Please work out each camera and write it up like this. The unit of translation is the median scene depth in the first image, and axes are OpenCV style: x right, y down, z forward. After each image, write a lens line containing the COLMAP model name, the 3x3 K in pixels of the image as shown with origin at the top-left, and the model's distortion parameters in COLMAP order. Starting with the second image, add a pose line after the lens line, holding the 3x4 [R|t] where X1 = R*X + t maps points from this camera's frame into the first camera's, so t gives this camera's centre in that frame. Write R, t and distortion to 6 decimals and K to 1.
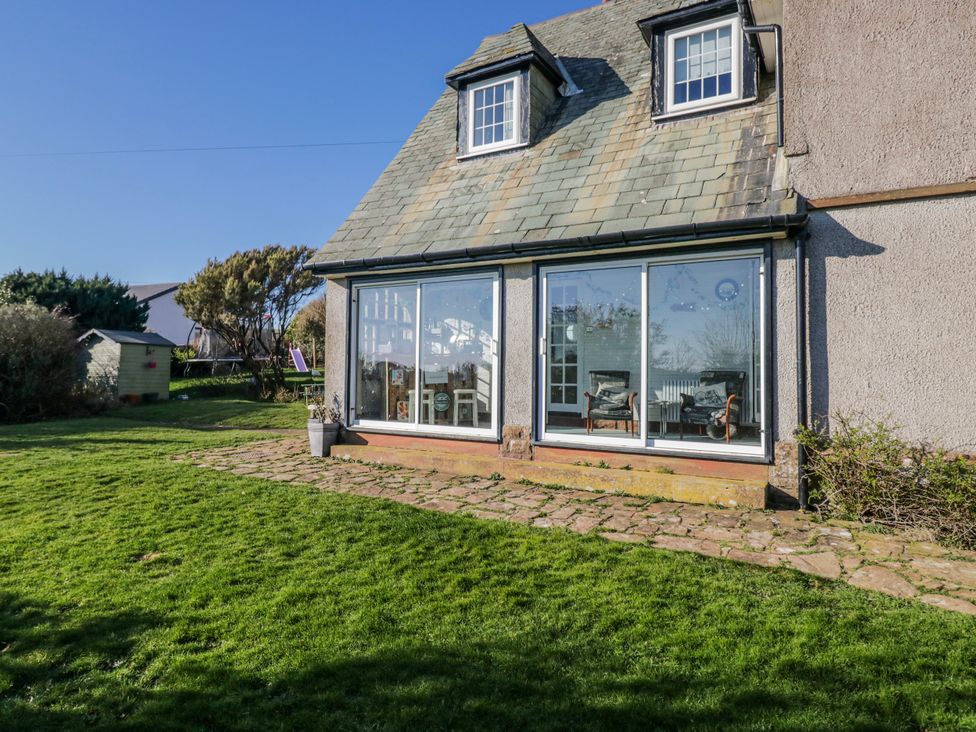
lens RADIAL K [[608.6, 0, 489.7], [0, 608.6, 362.4], [0, 0, 1]] dist [-0.000887, -0.001590]
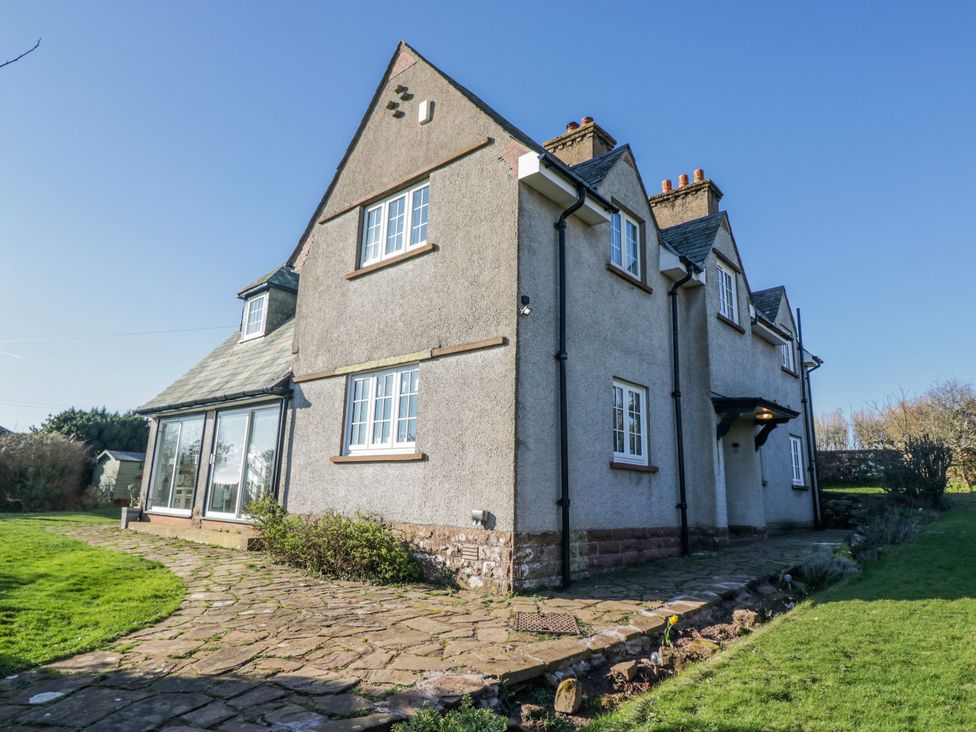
lens RADIAL K [[608.6, 0, 486.9], [0, 608.6, 366.1], [0, 0, 1]] dist [-0.000887, -0.001590]
pose [[0.982383, -0.018793, -0.185930, 0.949805], [-0.019105, 0.979617, -0.199962, 0.036410], [0.185898, 0.199992, 0.962001, -0.438076]]
